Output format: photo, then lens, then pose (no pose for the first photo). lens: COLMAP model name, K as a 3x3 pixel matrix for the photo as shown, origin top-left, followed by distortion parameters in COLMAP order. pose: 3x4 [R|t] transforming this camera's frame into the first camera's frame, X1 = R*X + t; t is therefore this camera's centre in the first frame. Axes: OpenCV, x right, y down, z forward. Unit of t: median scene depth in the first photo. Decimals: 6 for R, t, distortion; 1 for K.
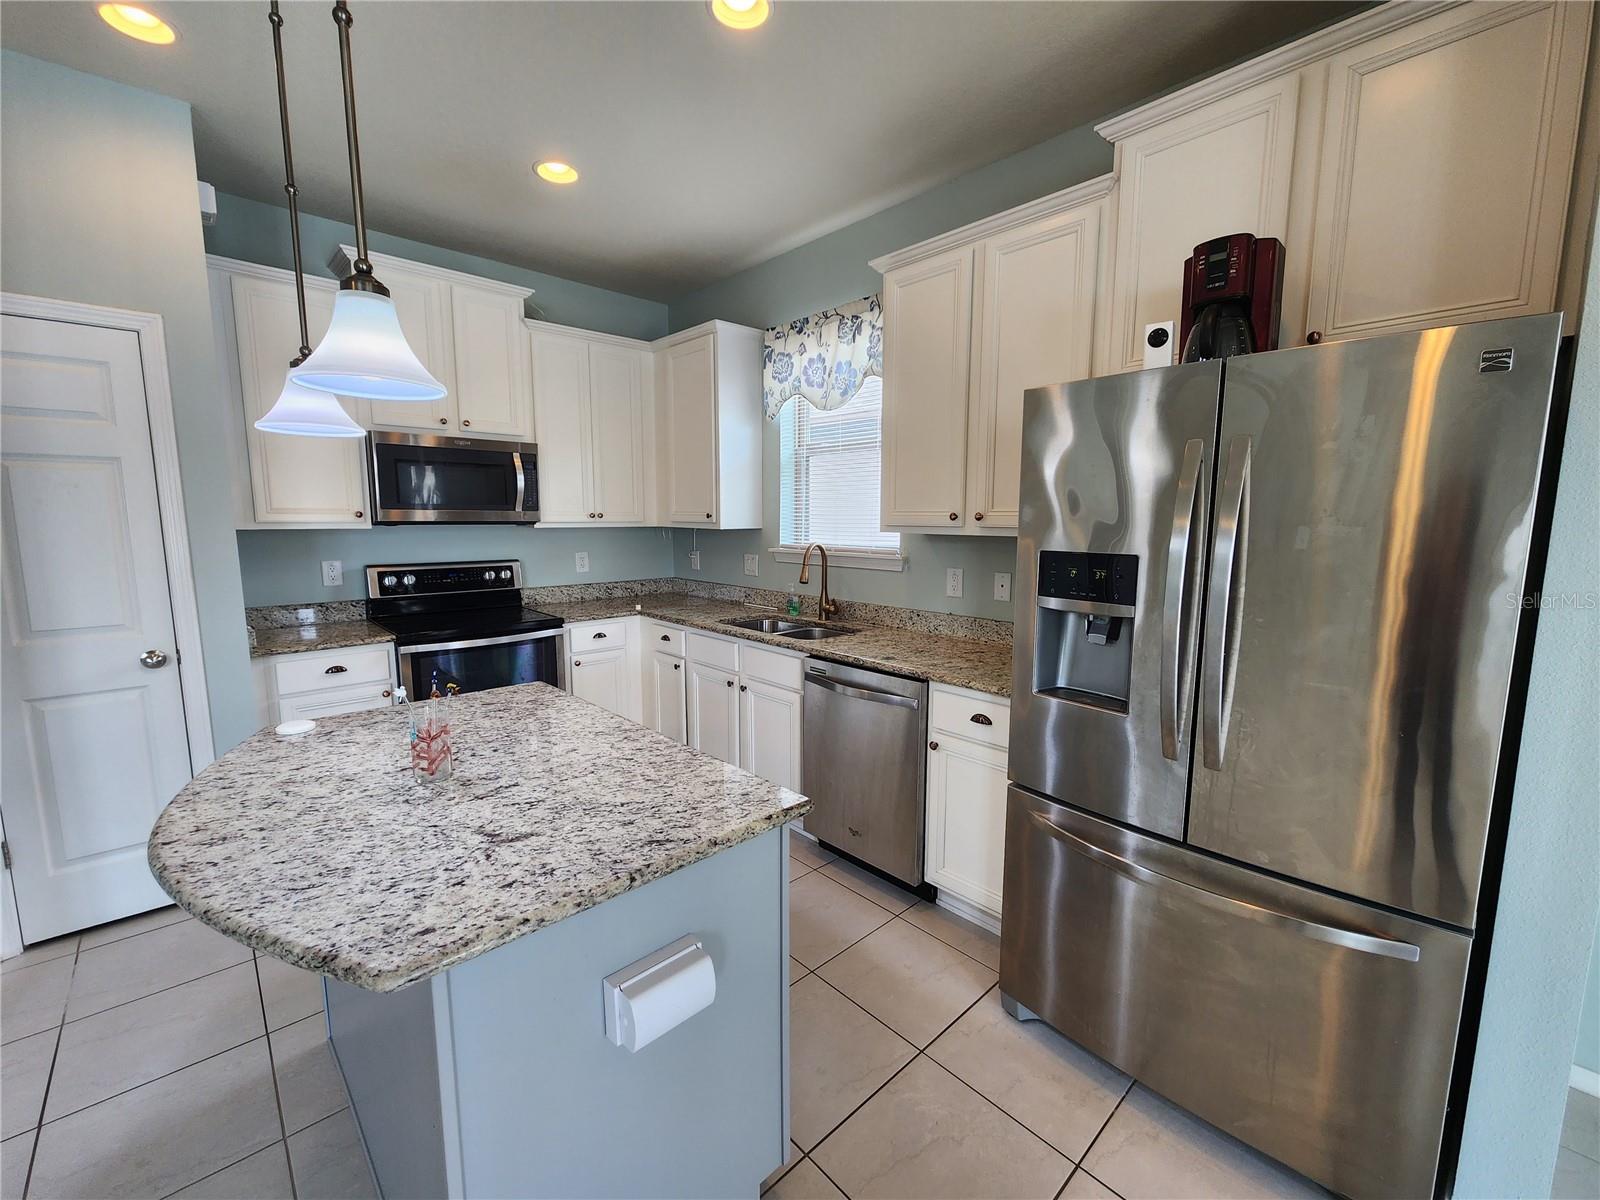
lens RADIAL K [[657.7, 0, 805.0], [0, 657.7, 601.2], [0, 0, 1]] dist [0.003556, -0.002209]
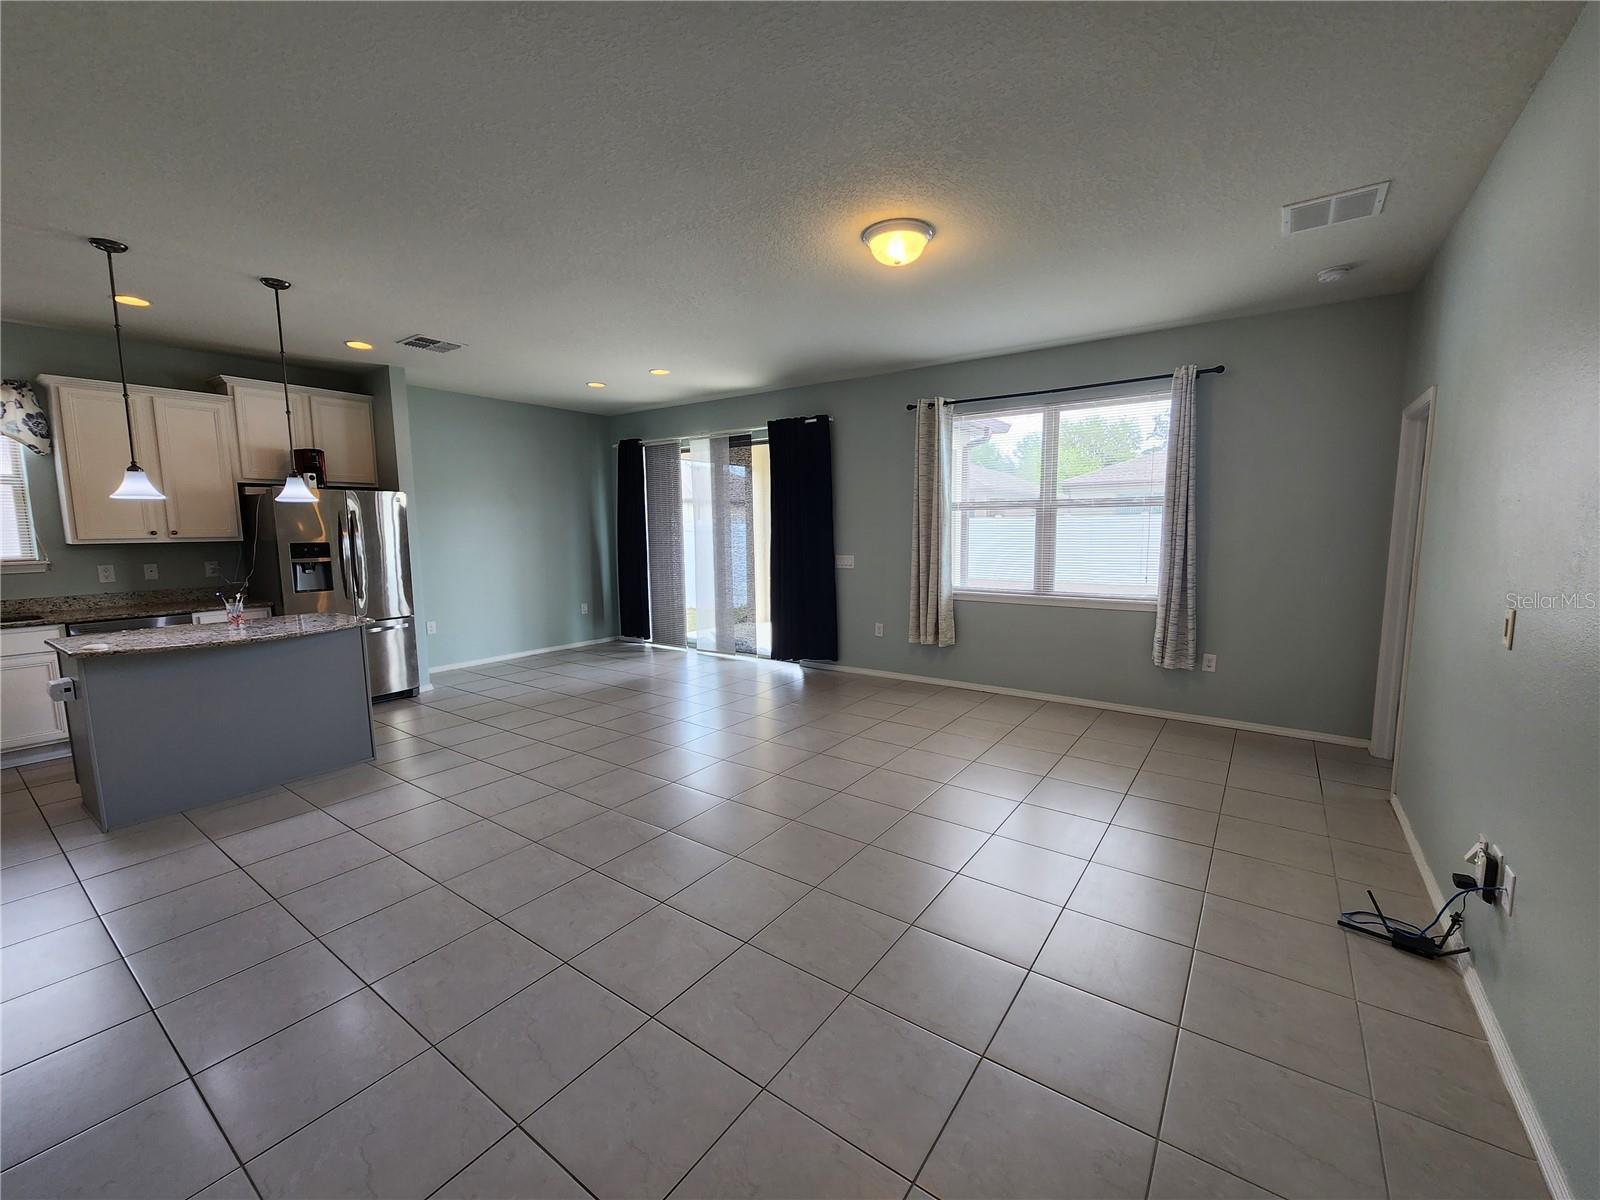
lens RADIAL K [[657.7, 0, 807.5], [0, 657.7, 601.1], [0, 0, 1]] dist [0.003556, -0.002209]
pose [[-0.202255, -0.114453, 0.972622, -1.544212], [0.133183, 0.980706, 0.143100, 0.032332], [-0.970235, 0.158479, -0.183110, -0.338802]]
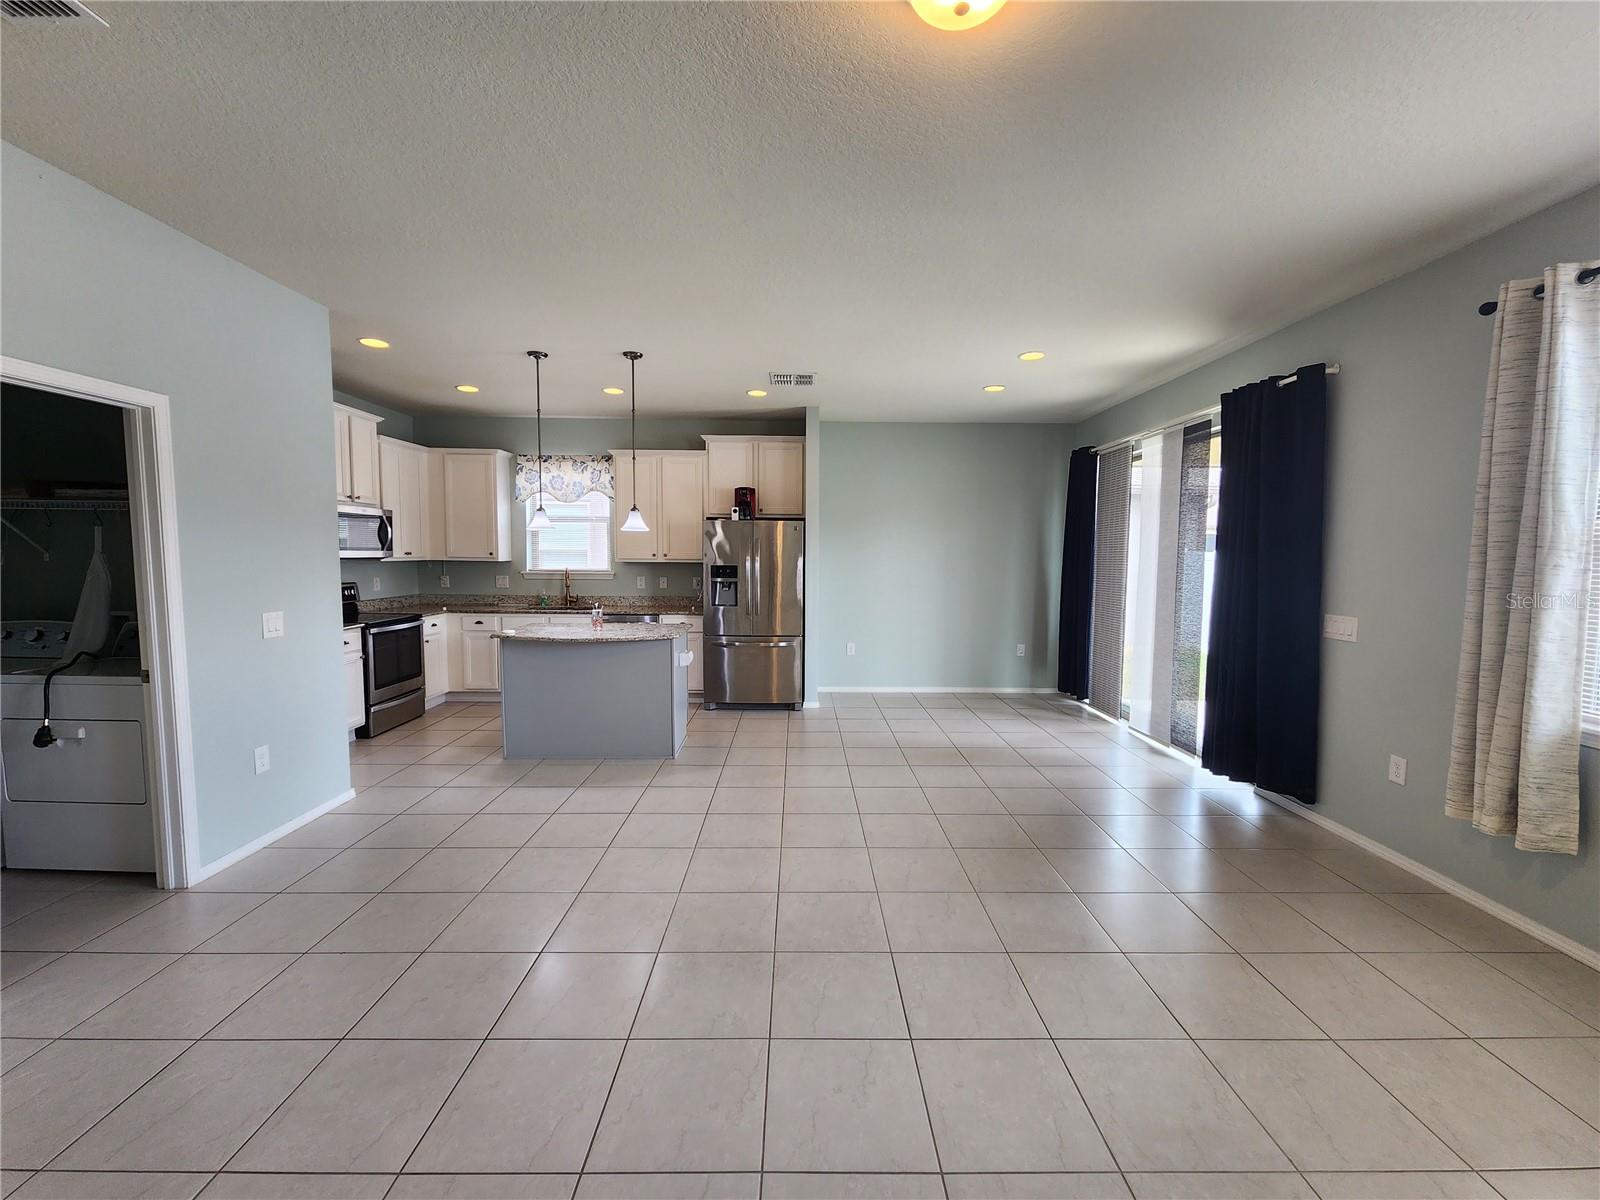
lens RADIAL K [[657.7, 0, 803.8], [0, 657.7, 604.1], [0, 0, 1]] dist [0.003556, -0.002209]
pose [[0.675352, -0.055902, 0.735374, -1.006752], [0.089287, 0.995986, -0.006286, 0.104645], [-0.732071, 0.069904, 0.677632, -0.921668]]
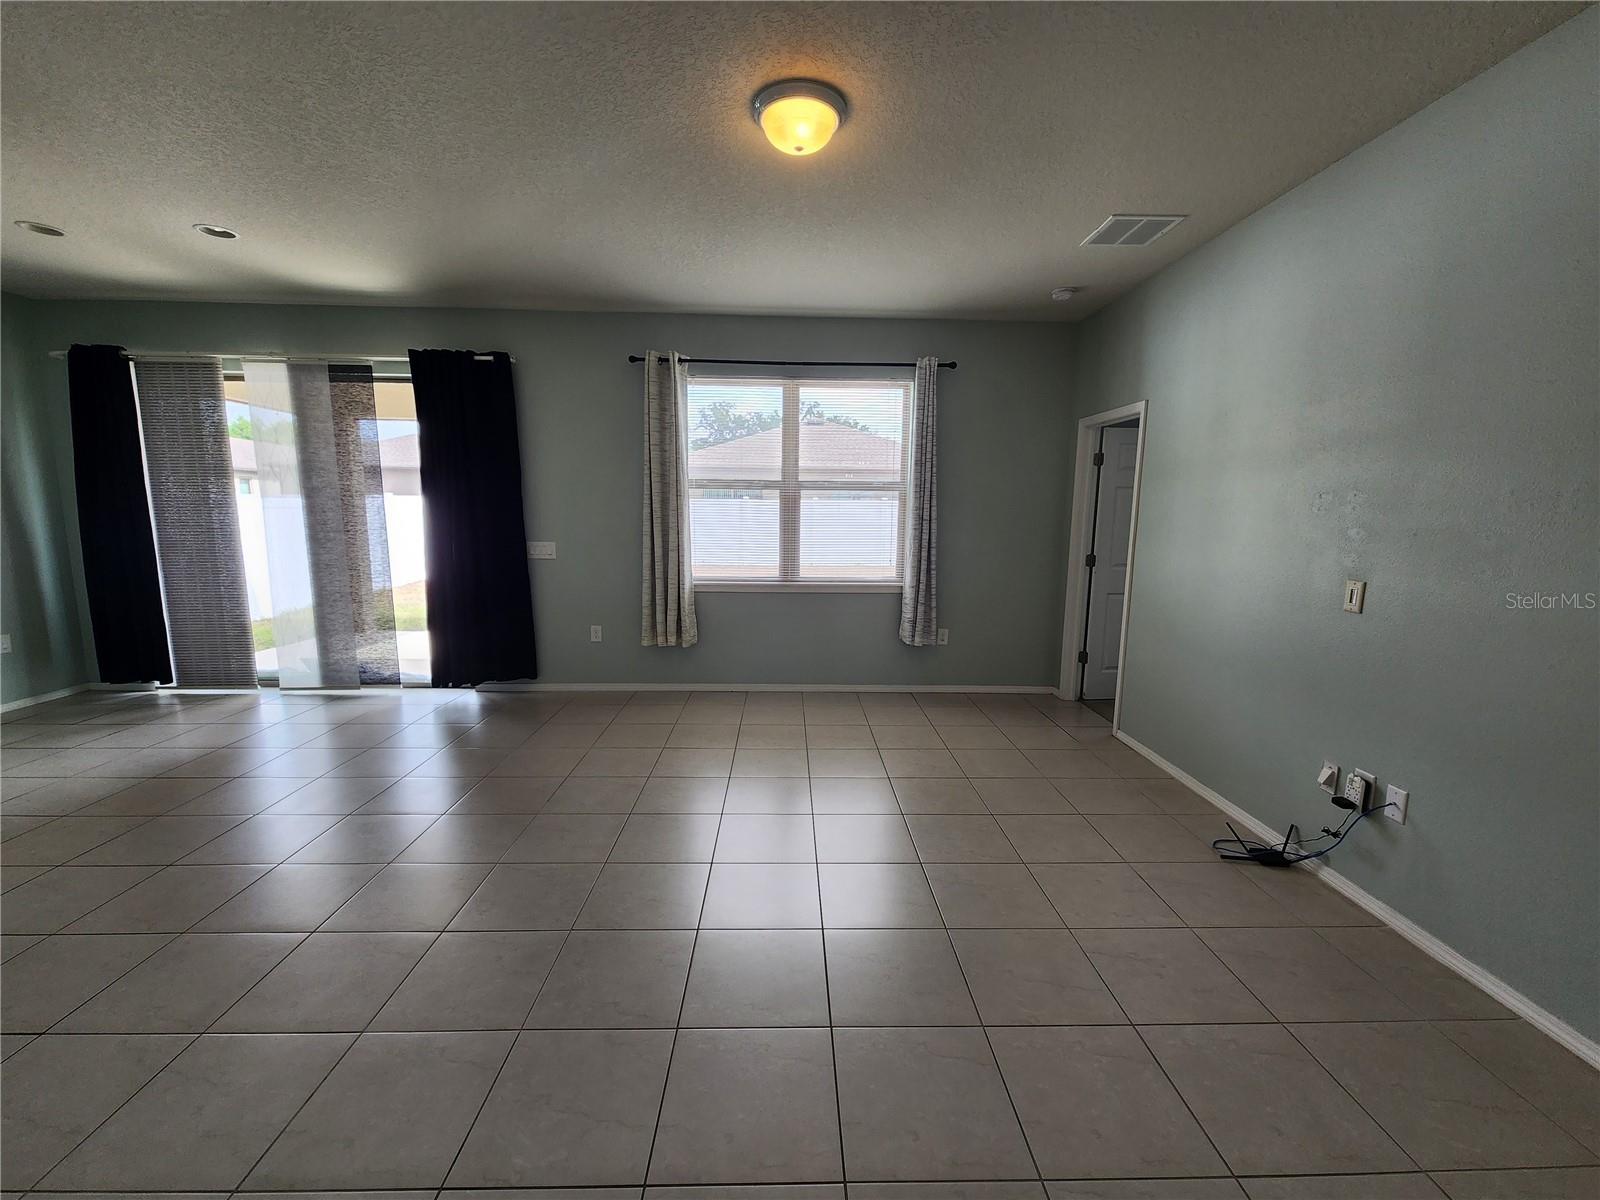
lens RADIAL K [[657.7, 0, 807.1], [0, 657.7, 603.8], [0, 0, 1]] dist [0.003556, -0.002209]
pose [[-0.752470, -0.107779, 0.649749, -1.101054], [0.069678, 0.967957, 0.241256, 0.008521], [-0.654931, 0.226811, -0.720848, -0.099640]]
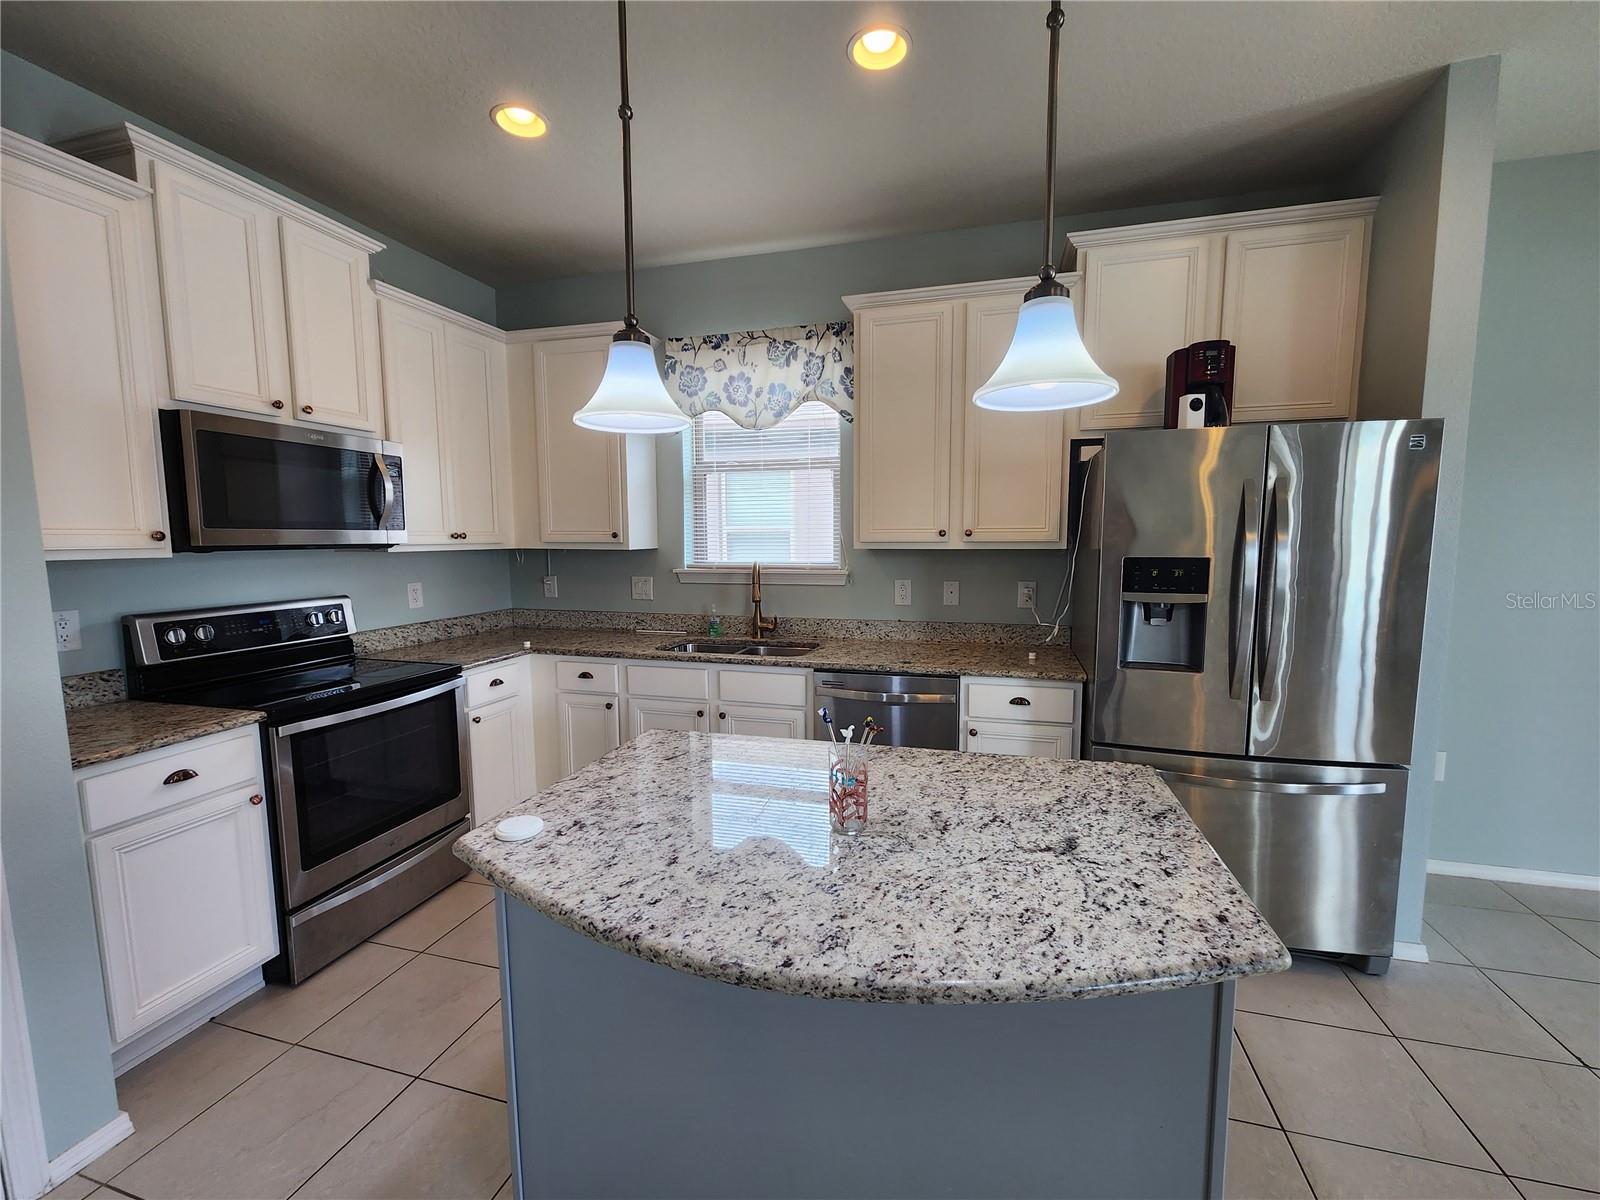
lens RADIAL K [[657.7, 0, 807.3], [0, 657.7, 606.0], [0, 0, 1]] dist [0.003556, -0.002209]
pose [[0.855127, -0.062173, 0.514677, -0.440519], [0.074371, 0.997226, -0.003100, -0.012338], [-0.513056, 0.040928, 0.857379, 0.109638]]
